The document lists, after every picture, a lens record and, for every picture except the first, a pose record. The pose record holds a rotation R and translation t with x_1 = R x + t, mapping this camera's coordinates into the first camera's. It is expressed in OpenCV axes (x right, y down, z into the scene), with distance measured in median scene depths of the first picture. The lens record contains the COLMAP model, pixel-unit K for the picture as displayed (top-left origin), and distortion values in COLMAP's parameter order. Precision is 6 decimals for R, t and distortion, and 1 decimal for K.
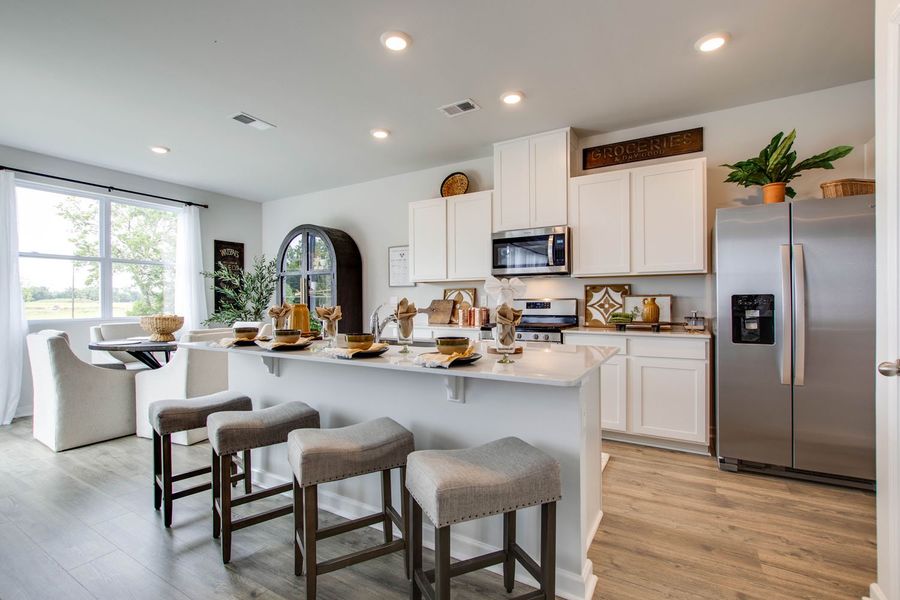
lens RADIAL K [[414.3, 0, 443.5], [0, 414.3, 302.9], [0, 0, 1]] dist [-0.010773, 0.001577]
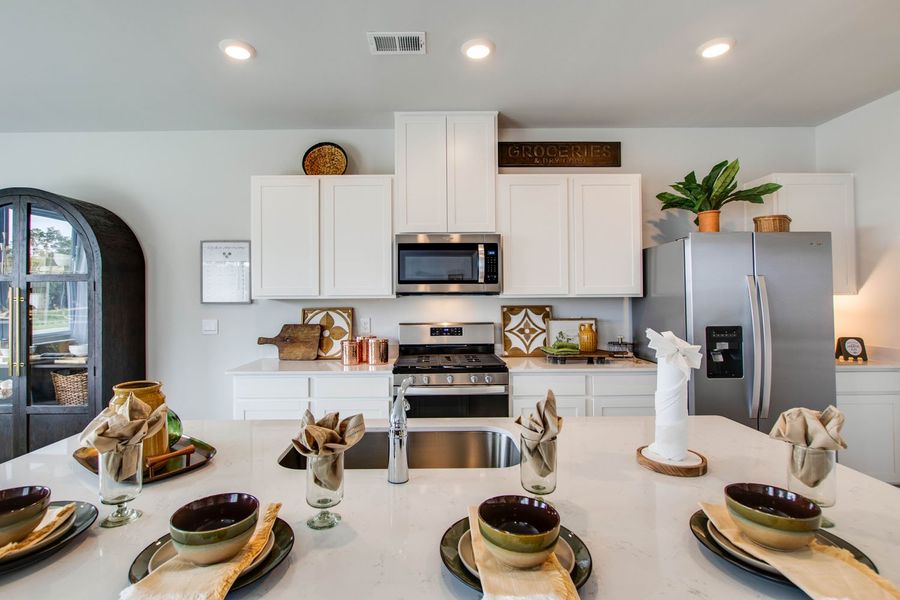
lens RADIAL K [[436.0, 0, 444.7], [0, 436.0, 293.4], [0, 0, 1]] dist [-0.005937, -0.000802]
pose [[0.851942, 0.006044, 0.523600, -0.210057], [0.004874, 0.999799, -0.019472, -0.051499], [-0.523613, 0.019141, 0.851741, 0.315358]]
